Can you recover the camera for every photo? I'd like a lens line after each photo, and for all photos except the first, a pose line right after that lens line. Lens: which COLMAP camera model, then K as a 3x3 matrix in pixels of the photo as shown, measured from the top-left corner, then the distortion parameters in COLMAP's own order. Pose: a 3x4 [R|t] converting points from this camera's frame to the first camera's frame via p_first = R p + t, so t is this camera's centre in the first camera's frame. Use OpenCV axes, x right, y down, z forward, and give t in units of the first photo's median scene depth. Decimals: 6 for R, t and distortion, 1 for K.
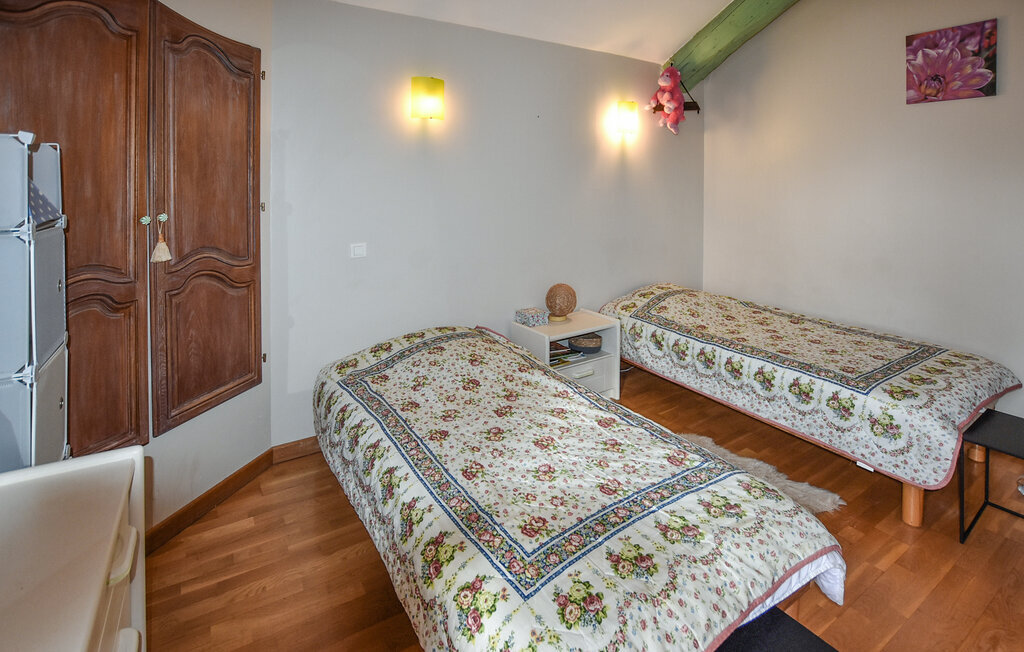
lens RADIAL K [[483.0, 0, 512.0], [0, 483.0, 326.0], [0, 0, 1]] dist [-0.000587, -0.000136]
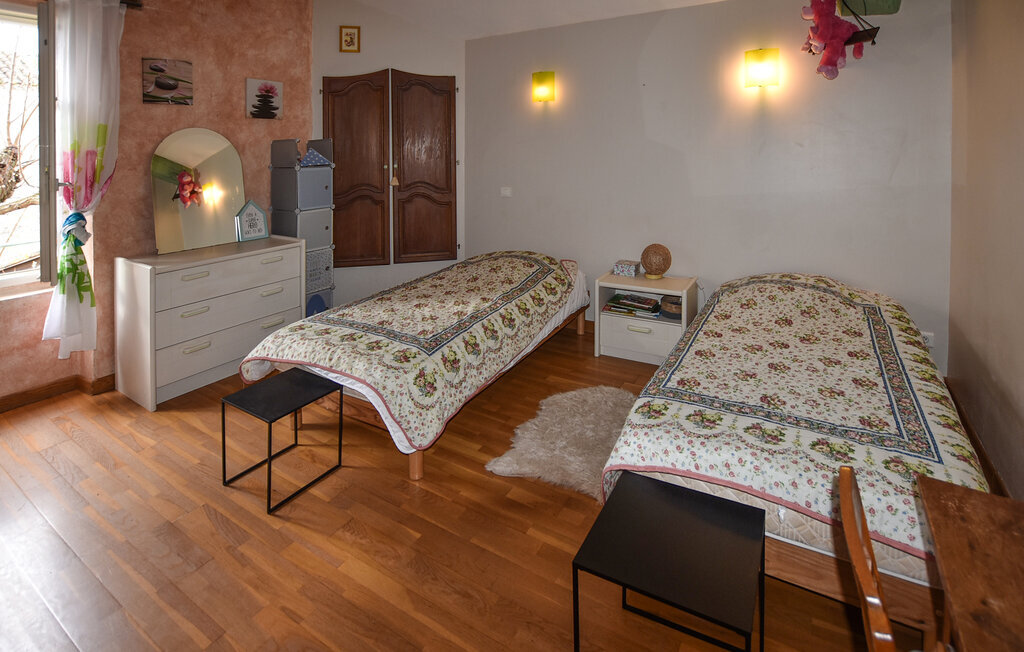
lens RADIAL K [[452.4, 0, 512.0], [0, 452.4, 326.0], [0, 0, 1]] dist [-0.000570, -0.000053]
pose [[0.430336, 0.311738, -0.847130, 1.367586], [-0.235224, 0.944777, 0.228179, -0.111952], [0.871482, 0.101072, 0.479900, 0.453134]]
